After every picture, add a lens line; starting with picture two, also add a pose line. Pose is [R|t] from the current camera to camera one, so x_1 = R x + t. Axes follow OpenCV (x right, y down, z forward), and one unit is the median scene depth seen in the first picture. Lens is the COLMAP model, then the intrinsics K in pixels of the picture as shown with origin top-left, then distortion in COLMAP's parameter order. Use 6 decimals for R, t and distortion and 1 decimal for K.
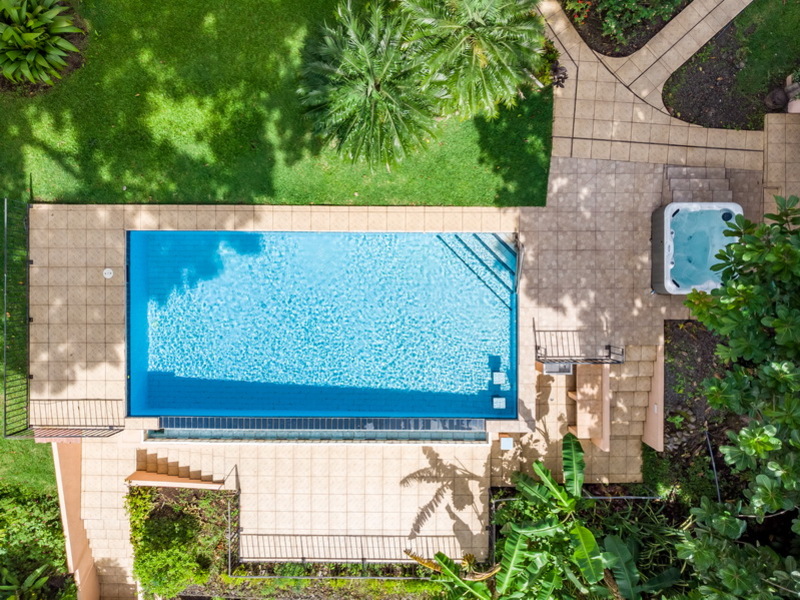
lens RADIAL K [[584.0, 0, 400.7], [0, 584.0, 301.4], [0, 0, 1]] dist [-0.010225, 0.008855]
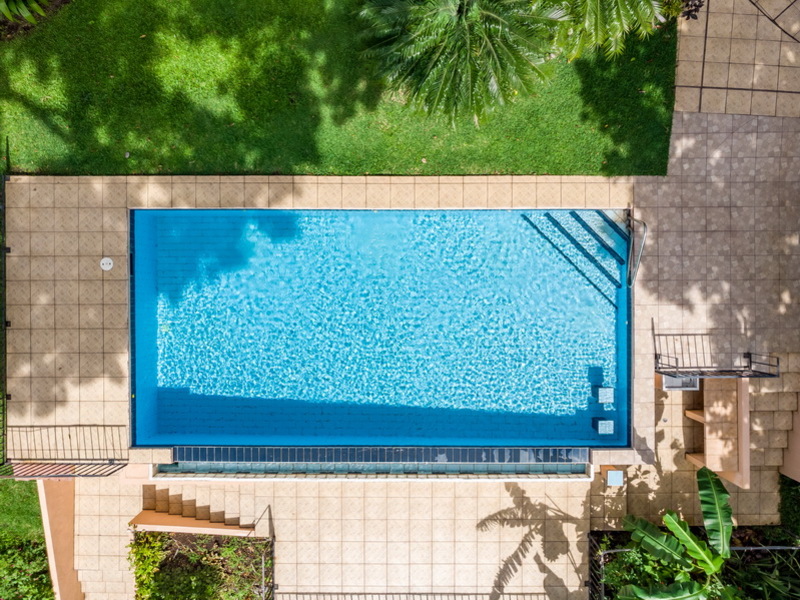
lens RADIAL K [[584.0, 0, 399.2], [0, 584.0, 297.7], [0, 0, 1]] dist [-0.010225, 0.008855]
pose [[0.999984, -0.005015, -0.002740, -0.107398], [0.005009, 0.999985, -0.002073, 0.000903], [0.002751, 0.002059, 0.999994, 0.219192]]
